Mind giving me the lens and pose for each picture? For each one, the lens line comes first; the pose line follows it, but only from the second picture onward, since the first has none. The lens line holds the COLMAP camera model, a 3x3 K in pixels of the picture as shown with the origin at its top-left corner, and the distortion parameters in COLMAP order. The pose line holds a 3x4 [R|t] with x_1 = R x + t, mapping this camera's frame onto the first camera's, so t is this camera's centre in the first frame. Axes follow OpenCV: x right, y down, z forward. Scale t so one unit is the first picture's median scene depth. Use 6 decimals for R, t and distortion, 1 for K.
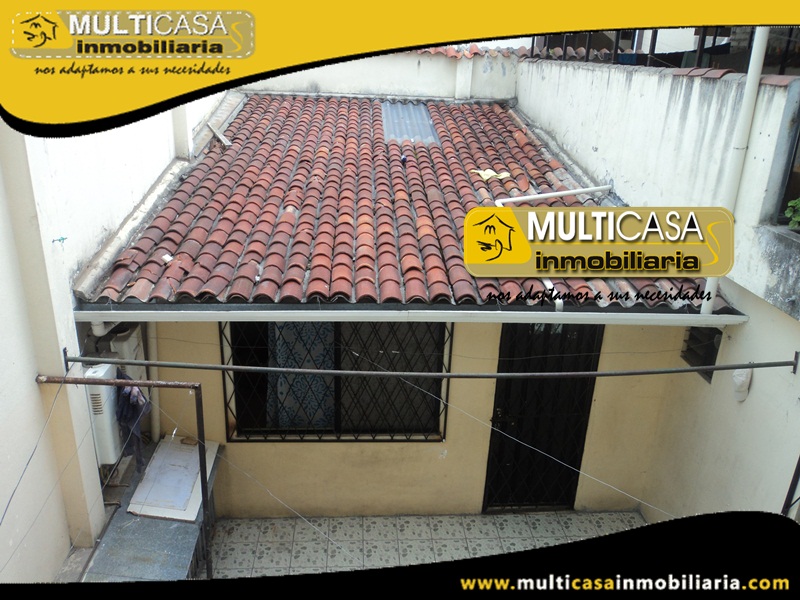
lens RADIAL K [[635.2, 0, 400.0], [0, 635.2, 300.0], [0, 0, 1]] dist [-0.011137, -0.009901]
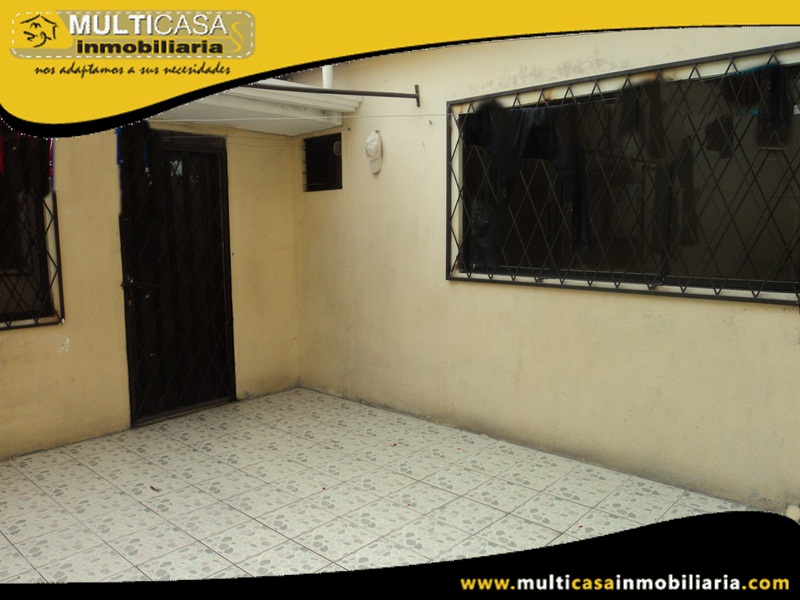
lens RADIAL K [[635.2, 0, 400.0], [0, 635.2, 300.0], [0, 0, 1]] dist [-0.011137, -0.009901]
pose [[0.727469, -0.131172, 0.673485, -0.174391], [0.280509, 0.952639, -0.117451, 0.494926], [-0.626182, 0.274360, 0.729810, 0.259531]]
